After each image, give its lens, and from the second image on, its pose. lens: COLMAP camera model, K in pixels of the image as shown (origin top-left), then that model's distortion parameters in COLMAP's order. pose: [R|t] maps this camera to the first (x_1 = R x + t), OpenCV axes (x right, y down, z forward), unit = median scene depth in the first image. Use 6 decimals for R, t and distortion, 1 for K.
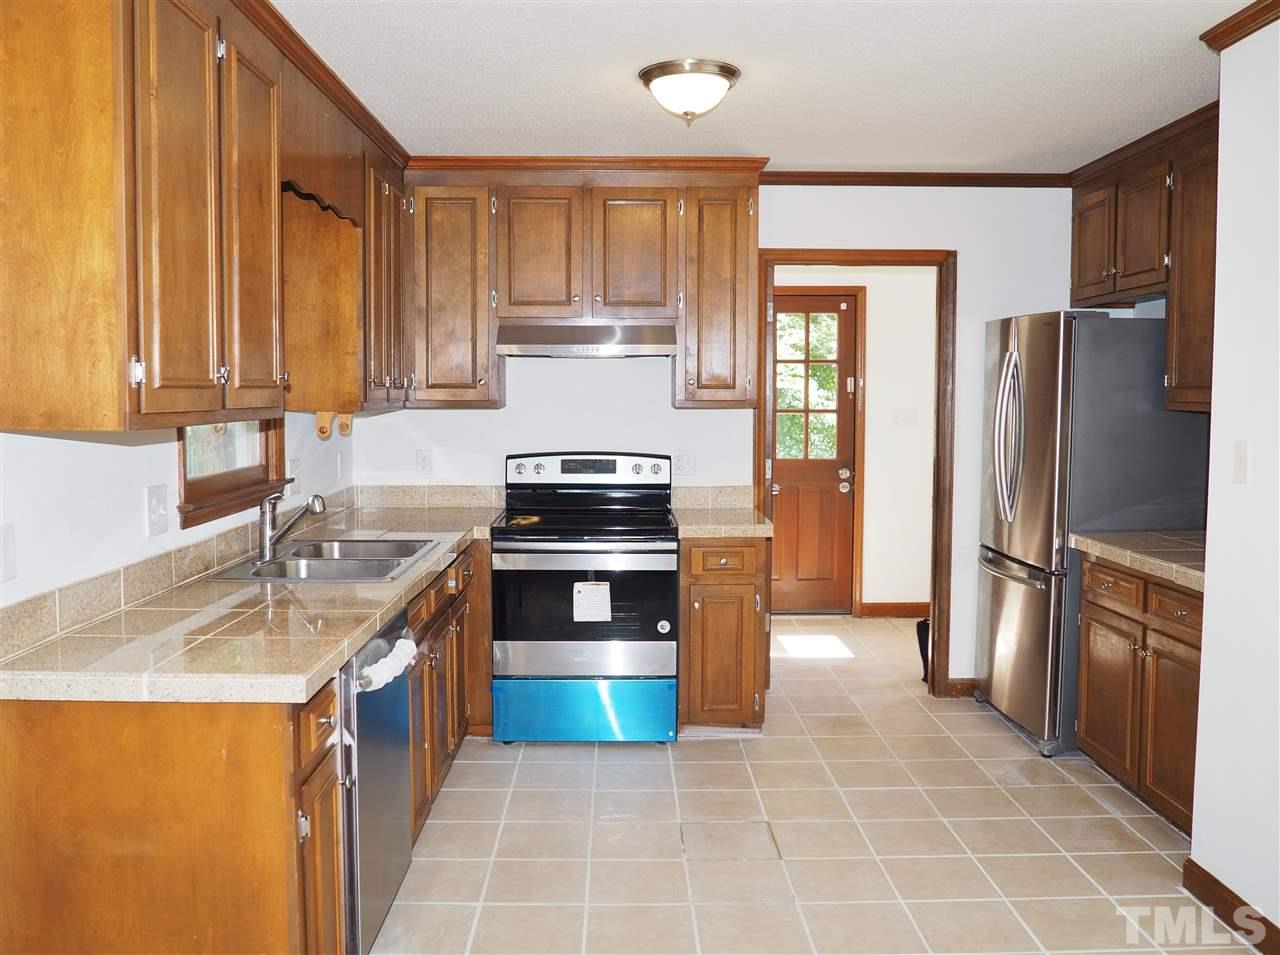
lens RADIAL K [[1111.5, 0, 640.0], [0, 1111.5, 477.5], [0, 0, 1]] dist [-0.016625, -0.006694]
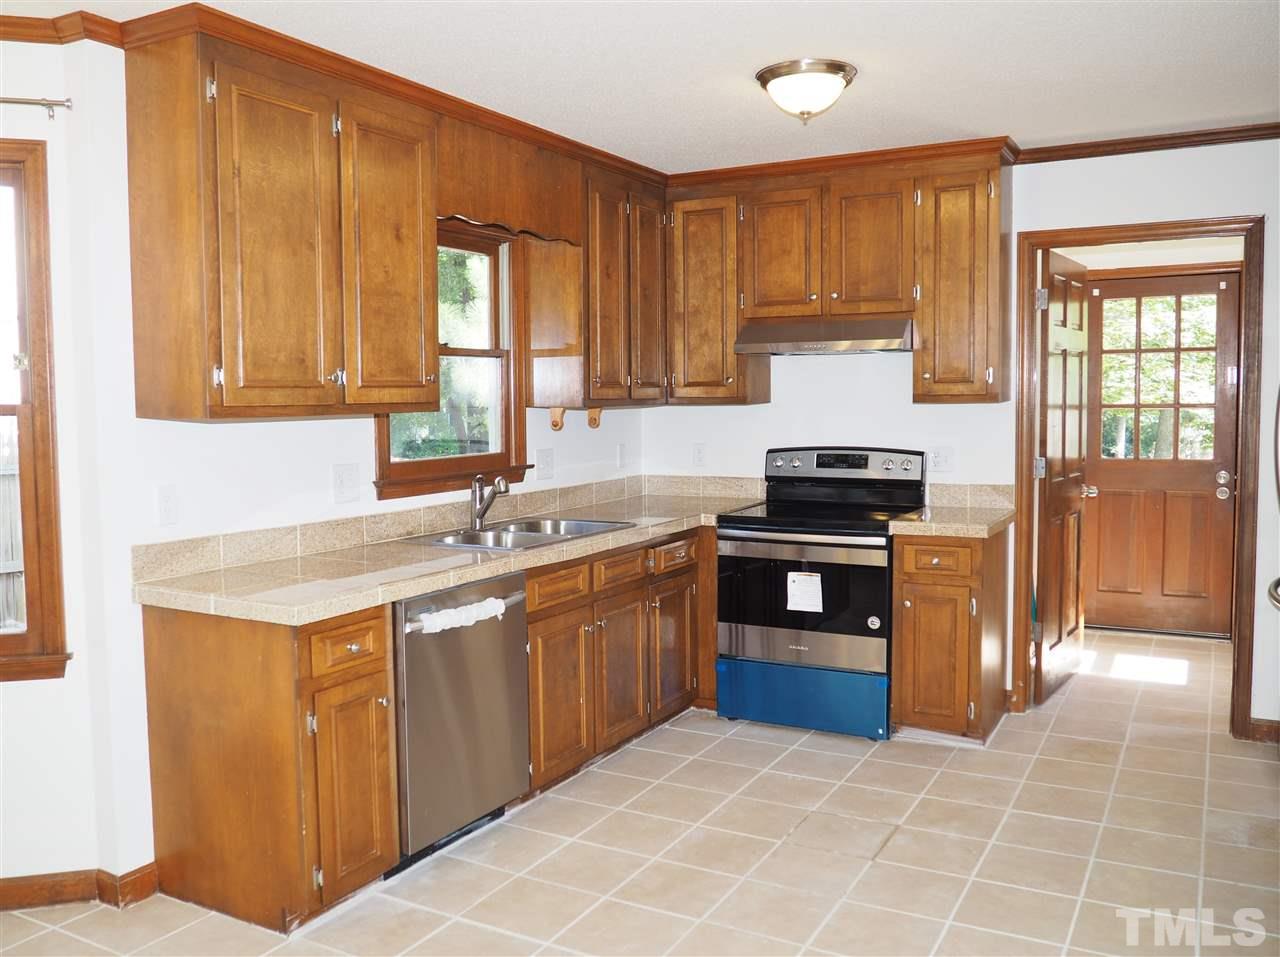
lens RADIAL K [[1104.6, 0, 640.0], [0, 1104.6, 478.5], [0, 0, 1]] dist [-0.006231, 0.005327]
pose [[0.871395, 0.026917, -0.489844, 0.311842], [-0.026058, 0.999624, 0.008573, 0.002250], [0.489890, 0.005294, 0.871768, 0.033268]]
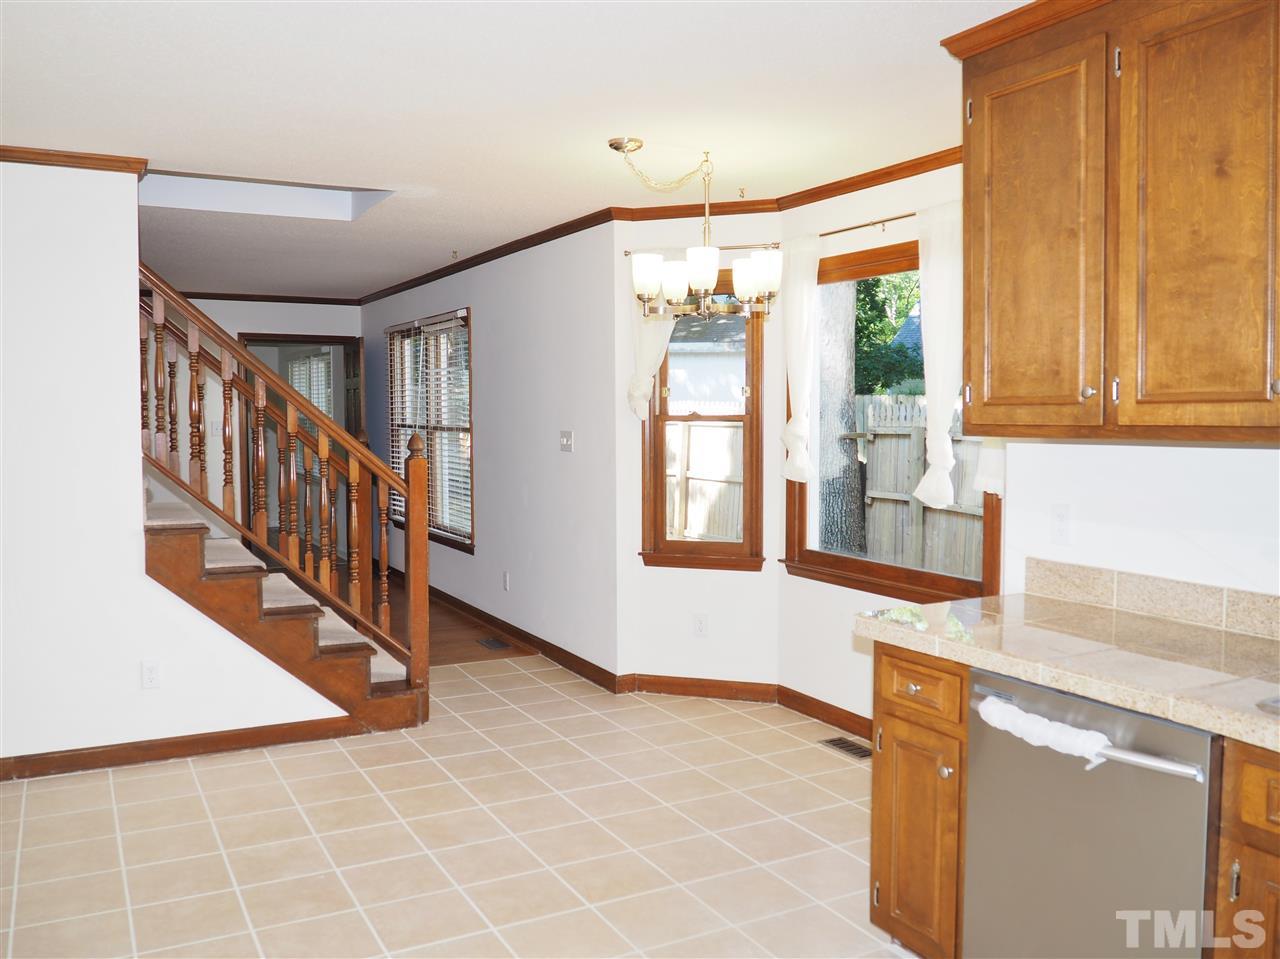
lens RADIAL K [[1104.6, 0, 640.0], [0, 1104.6, 479.5], [0, 0, 1]] dist [-0.006231, 0.005327]
pose [[-0.892652, 0.031847, -0.449620, 0.248391], [-0.029860, 0.991131, 0.129487, -0.072436], [0.449757, 0.129013, -0.883784, 0.948103]]
